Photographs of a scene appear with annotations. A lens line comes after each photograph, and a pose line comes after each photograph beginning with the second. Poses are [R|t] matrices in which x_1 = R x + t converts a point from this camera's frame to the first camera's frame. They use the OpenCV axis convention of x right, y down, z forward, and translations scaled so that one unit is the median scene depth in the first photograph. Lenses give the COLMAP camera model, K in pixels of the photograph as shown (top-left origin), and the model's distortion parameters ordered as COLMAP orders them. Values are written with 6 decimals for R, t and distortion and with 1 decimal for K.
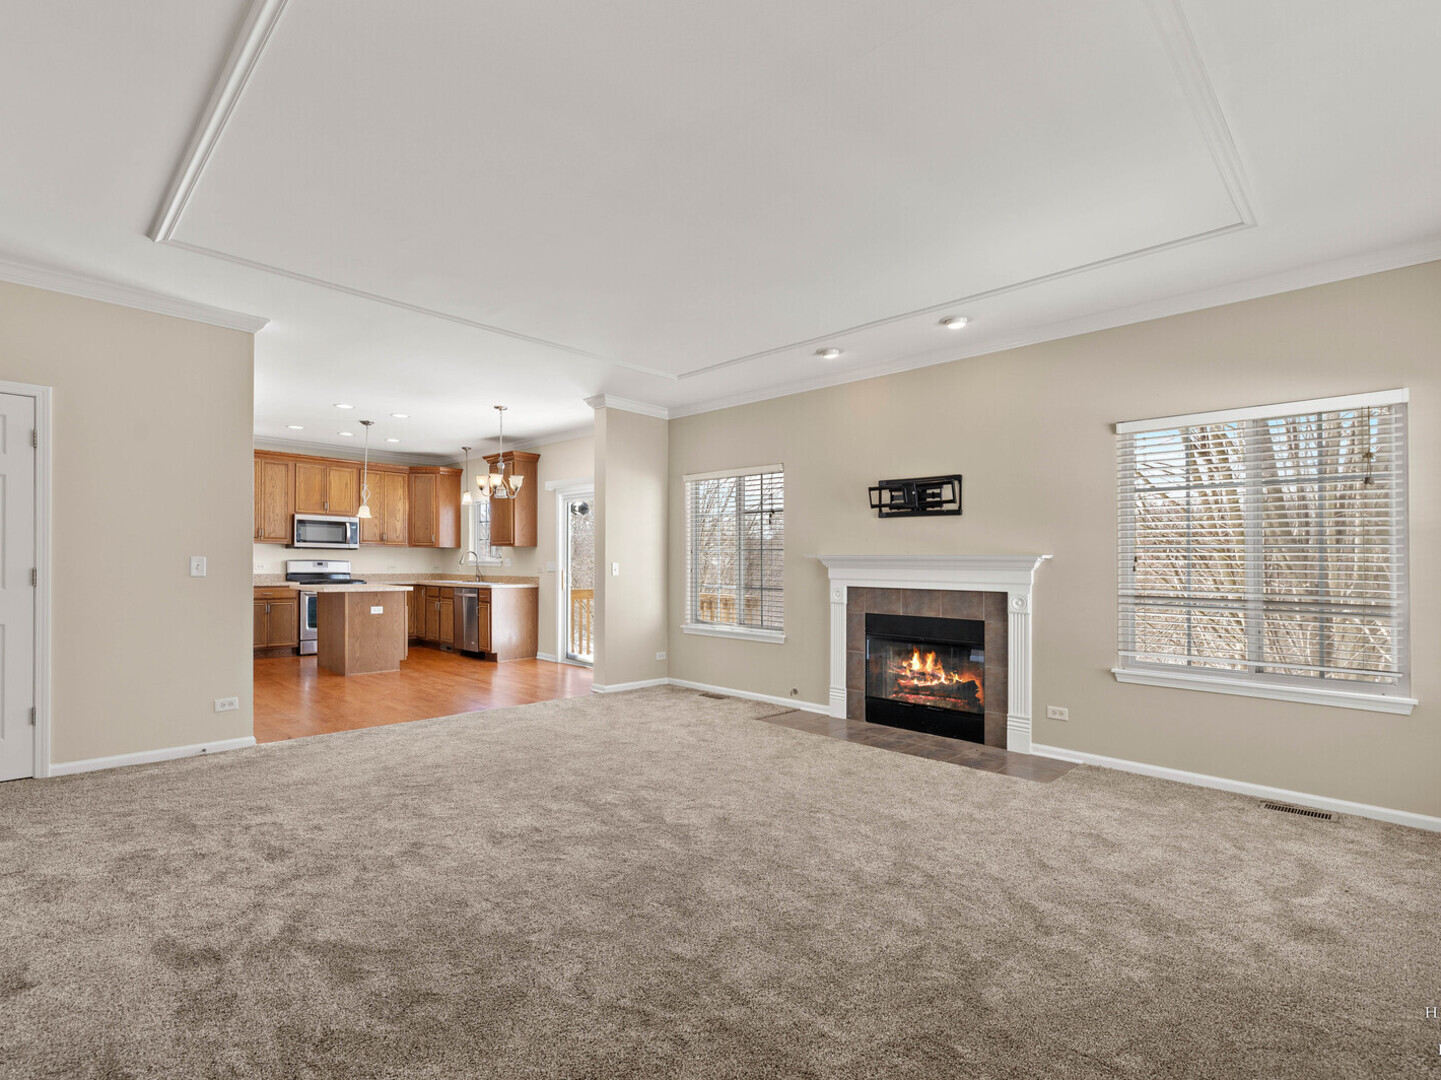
lens RADIAL K [[706.5, 0, 714.6], [0, 706.5, 573.8], [0, 0, 1]] dist [0.000078, 0.000078]
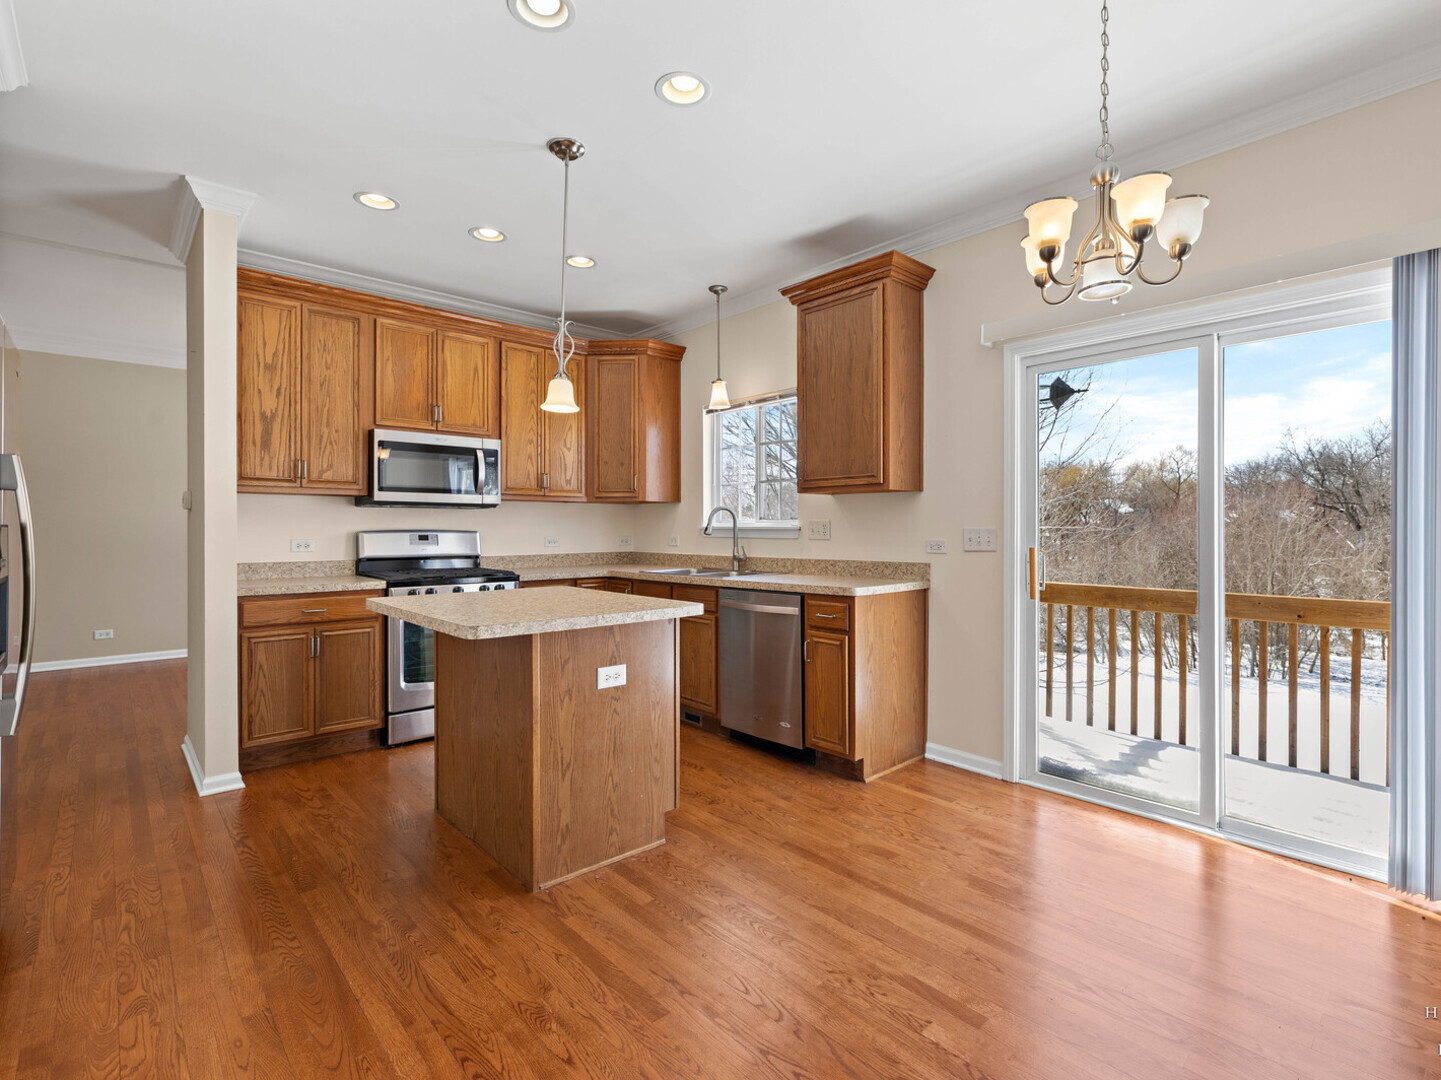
lens RADIAL K [[677.7, 0, 680.5], [0, 677.7, 528.0], [0, 0, 1]] dist [0.001311, 0.000134]
pose [[0.995045, -0.013815, -0.098460, -0.355918], [0.012409, 0.999812, -0.014875, -0.012331], [0.098647, 0.013580, 0.995030, 0.586370]]
